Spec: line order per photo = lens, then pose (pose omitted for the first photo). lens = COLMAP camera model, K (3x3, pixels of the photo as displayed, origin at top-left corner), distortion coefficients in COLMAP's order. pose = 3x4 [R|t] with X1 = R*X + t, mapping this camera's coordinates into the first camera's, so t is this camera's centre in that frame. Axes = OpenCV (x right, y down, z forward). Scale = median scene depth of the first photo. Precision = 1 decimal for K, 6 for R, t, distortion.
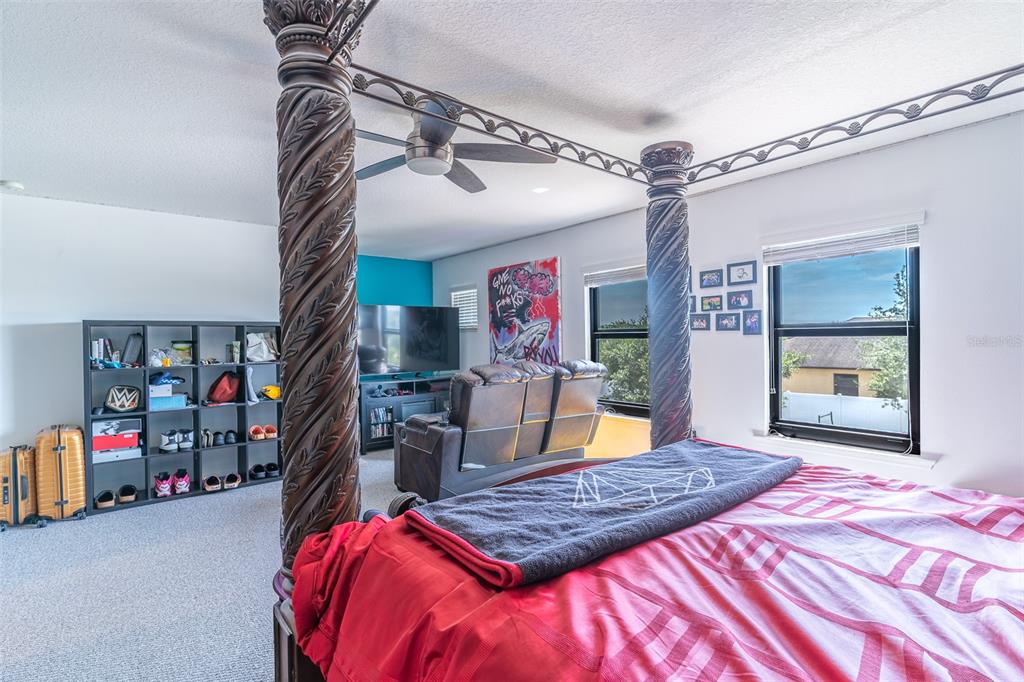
lens RADIAL K [[491.6, 0, 511.4], [0, 491.6, 342.9], [0, 0, 1]] dist [0.006352, -0.001381]
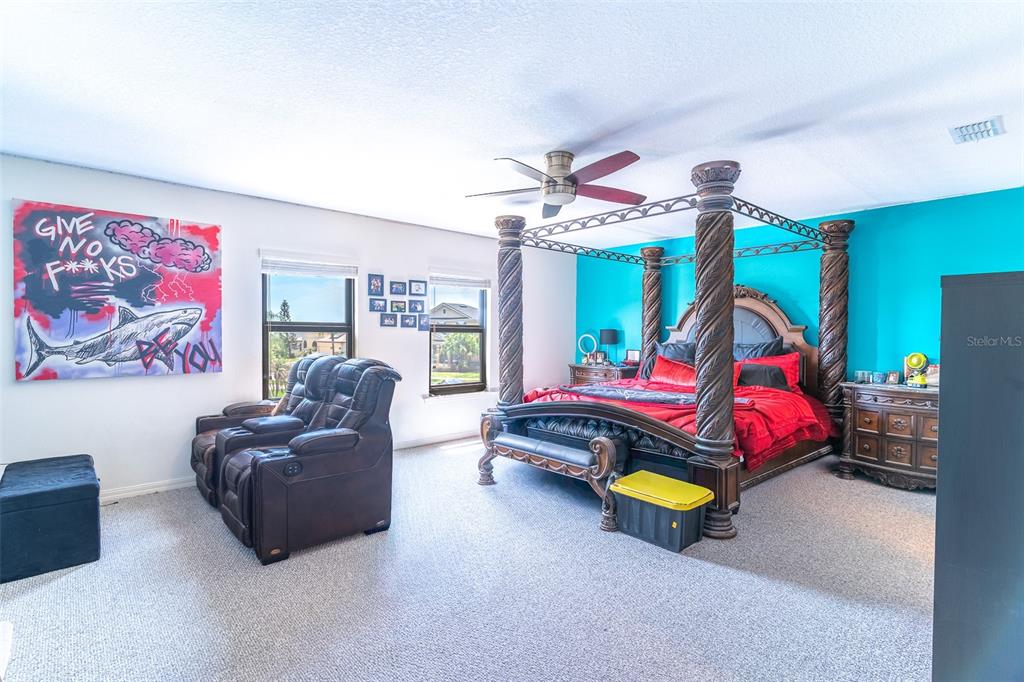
lens RADIAL K [[491.6, 0, 510.1], [0, 491.6, 339.7], [0, 0, 1]] dist [0.006352, -0.001381]
pose [[-0.046539, -0.003445, 0.998911, -0.704914], [0.003047, 0.999989, 0.003591, 0.004245], [-0.998912, 0.003210, -0.046528, 0.568071]]
